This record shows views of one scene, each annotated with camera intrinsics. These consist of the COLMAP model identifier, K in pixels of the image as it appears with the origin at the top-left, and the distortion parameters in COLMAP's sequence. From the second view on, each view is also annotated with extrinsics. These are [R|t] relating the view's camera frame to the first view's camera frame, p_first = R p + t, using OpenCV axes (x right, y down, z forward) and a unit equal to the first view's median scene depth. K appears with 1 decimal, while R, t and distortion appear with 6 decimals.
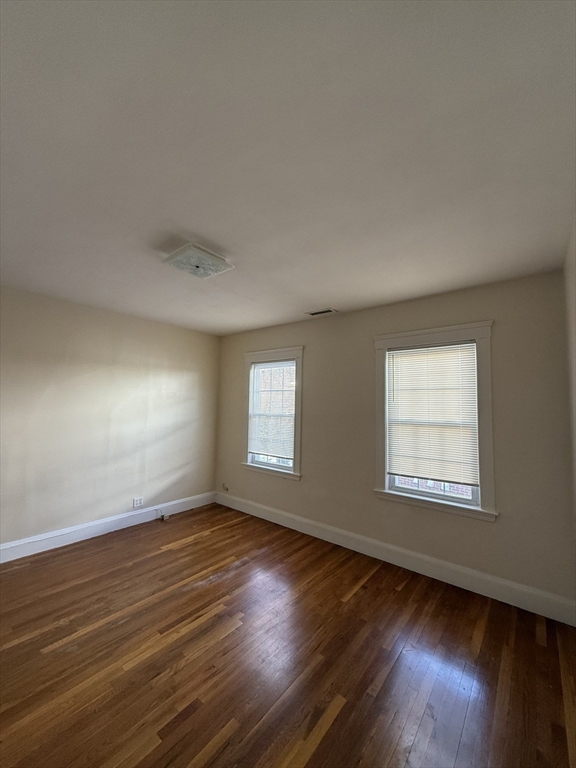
lens RADIAL K [[307.7, 0, 288.0], [0, 307.7, 384.0], [0, 0, 1]] dist [0.001233, 0.000251]
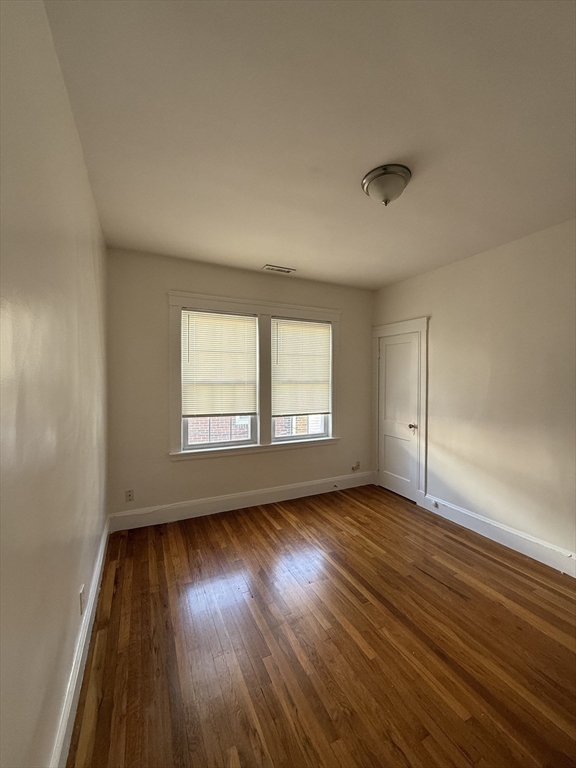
lens RADIAL K [[294.7, 0, 288.0], [0, 294.7, 384.0], [0, 0, 1]] dist [0.000263, 0.000036]
pose [[0.440362, -0.051677, 0.896332, -0.597874], [-0.072488, 0.993037, 0.092865, 0.023174], [-0.894889, -0.105867, 0.433549, 0.485828]]
